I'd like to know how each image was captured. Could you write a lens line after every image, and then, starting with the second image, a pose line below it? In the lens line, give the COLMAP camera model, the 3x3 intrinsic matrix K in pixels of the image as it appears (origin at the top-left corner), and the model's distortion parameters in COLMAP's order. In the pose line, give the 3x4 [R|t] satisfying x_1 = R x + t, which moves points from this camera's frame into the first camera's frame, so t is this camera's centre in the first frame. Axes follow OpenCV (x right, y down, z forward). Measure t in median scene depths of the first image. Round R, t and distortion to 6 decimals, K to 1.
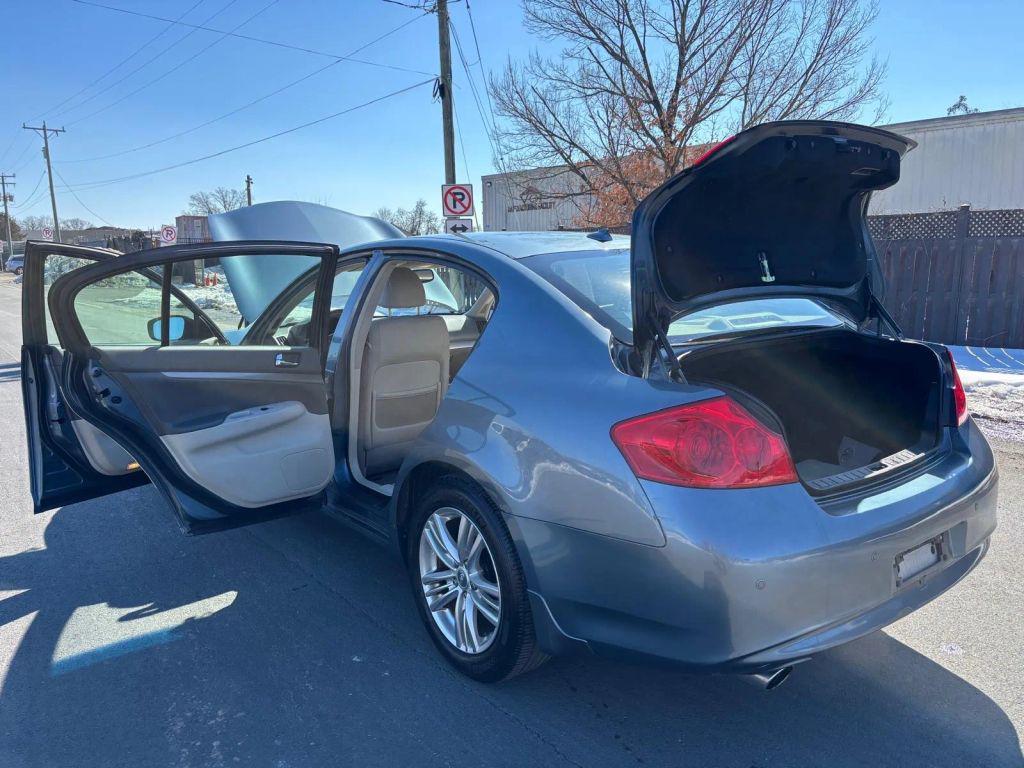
lens RADIAL K [[751.2, 0, 527.4], [0, 751.2, 372.8], [0, 0, 1]] dist [0.031536, -0.035827]
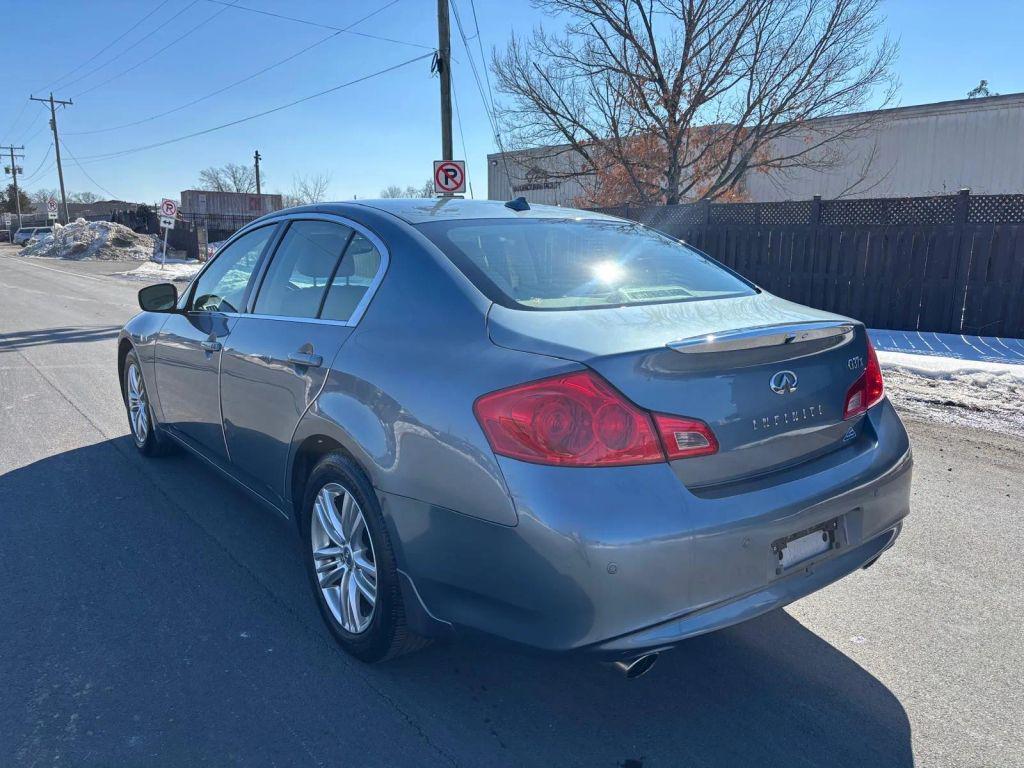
lens RADIAL K [[751.2, 0, 521.3], [0, 751.2, 378.8], [0, 0, 1]] dist [0.031536, -0.035827]
pose [[0.999658, 0.019993, -0.016886, 0.023279], [-0.019444, 0.999297, 0.032041, 0.001691], [0.017515, -0.031702, 0.999344, 0.006759]]
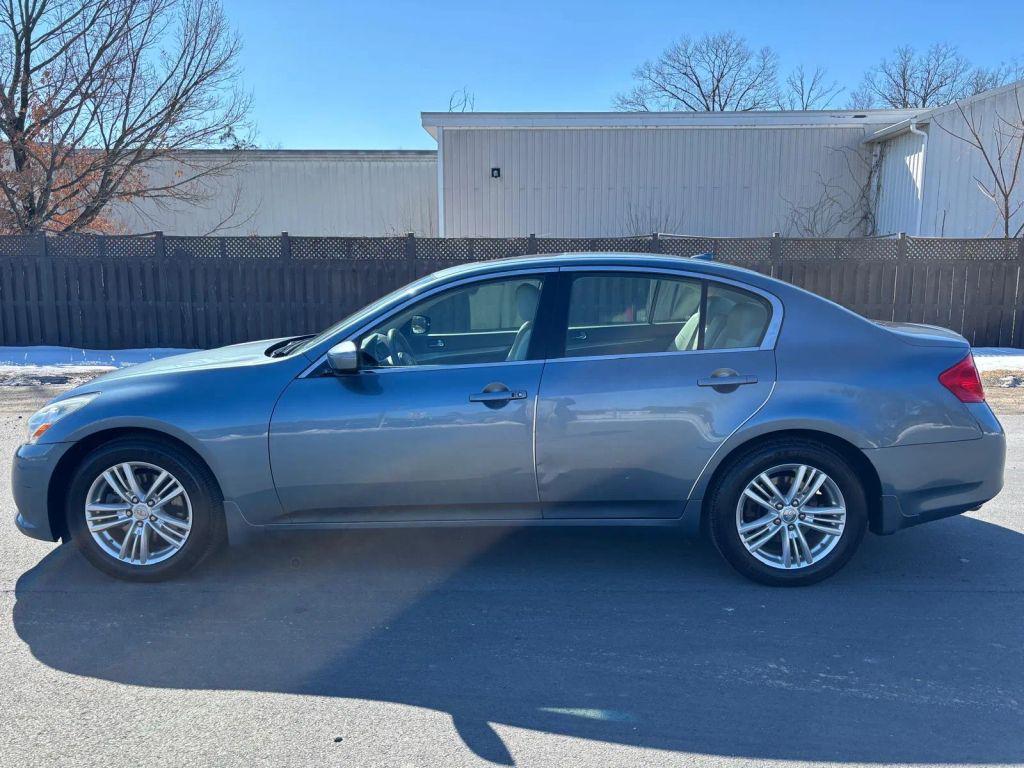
lens RADIAL K [[751.2, 0, 493.9], [0, 751.2, 383.1], [0, 0, 1]] dist [0.031536, -0.035827]
pose [[0.663121, -0.102590, 0.741449, -0.216839], [0.108508, 0.993275, 0.040388, -0.010403], [-0.740606, 0.053671, 0.669793, 0.075804]]
